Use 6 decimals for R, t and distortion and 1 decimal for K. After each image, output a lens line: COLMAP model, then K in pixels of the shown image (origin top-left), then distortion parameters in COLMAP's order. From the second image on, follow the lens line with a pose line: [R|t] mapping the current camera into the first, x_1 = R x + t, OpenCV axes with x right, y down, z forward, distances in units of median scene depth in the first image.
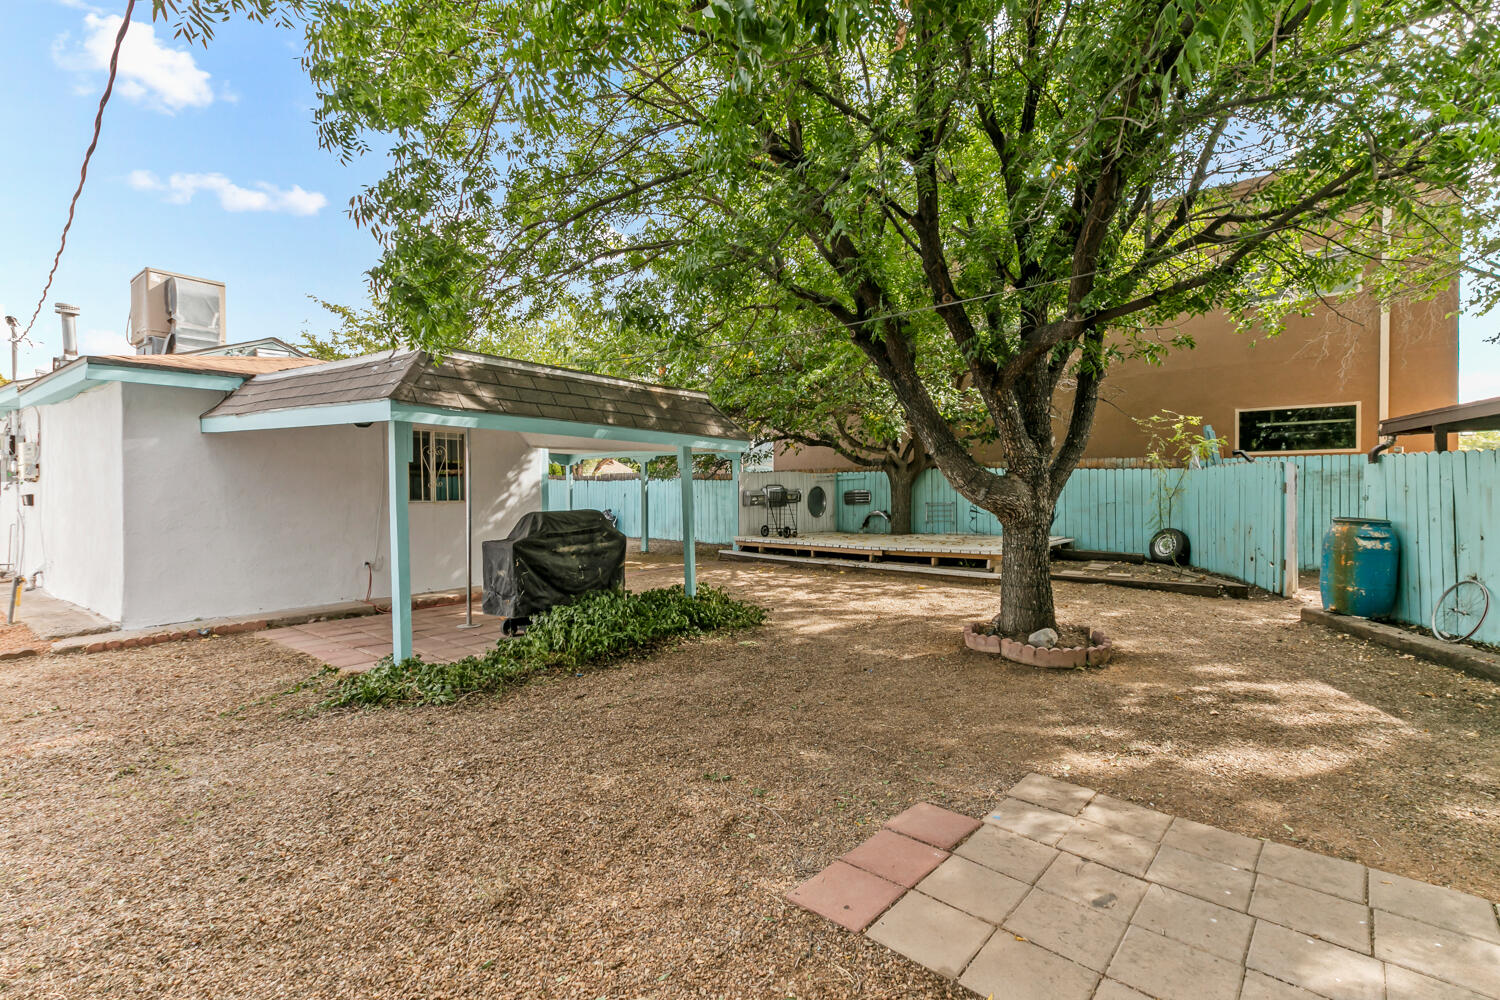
lens RADIAL K [[708.1, 0, 760.3], [0, 708.1, 497.5], [0, 0, 1]] dist [0.019293, 0.000542]
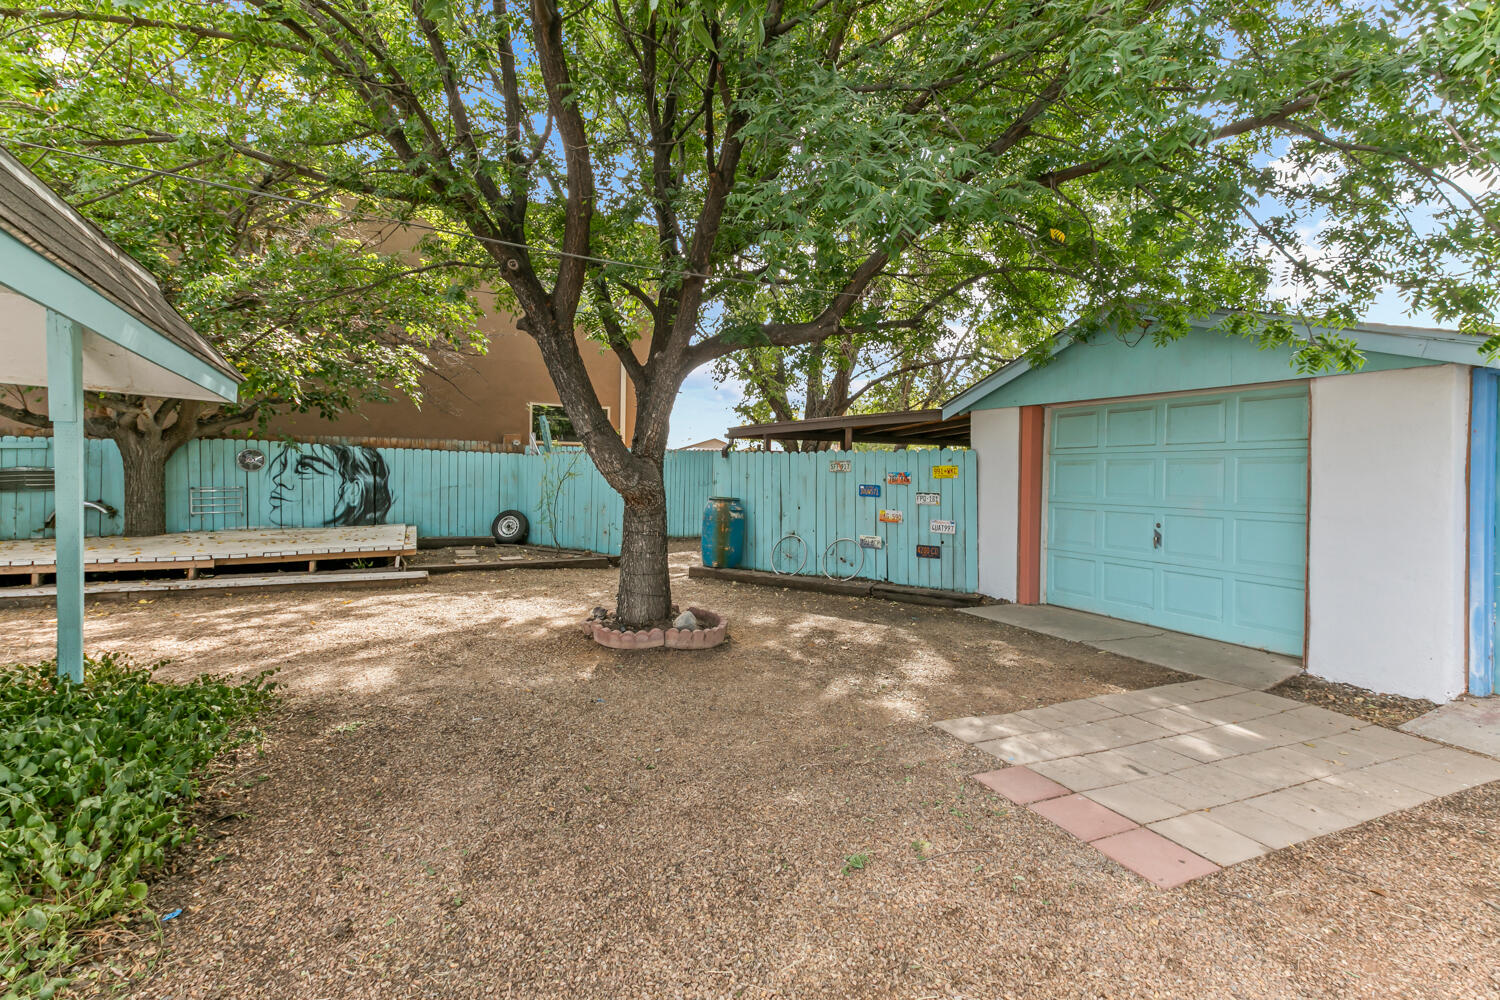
lens RADIAL K [[708.1, 0, 755.5], [0, 708.1, 489.1], [0, 0, 1]] dist [0.019293, 0.000542]
pose [[0.386861, -0.009843, 0.922086, -0.595500], [-0.003966, 0.999916, 0.012338, -0.005821], [-0.922130, -0.008430, 0.386789, 0.614660]]
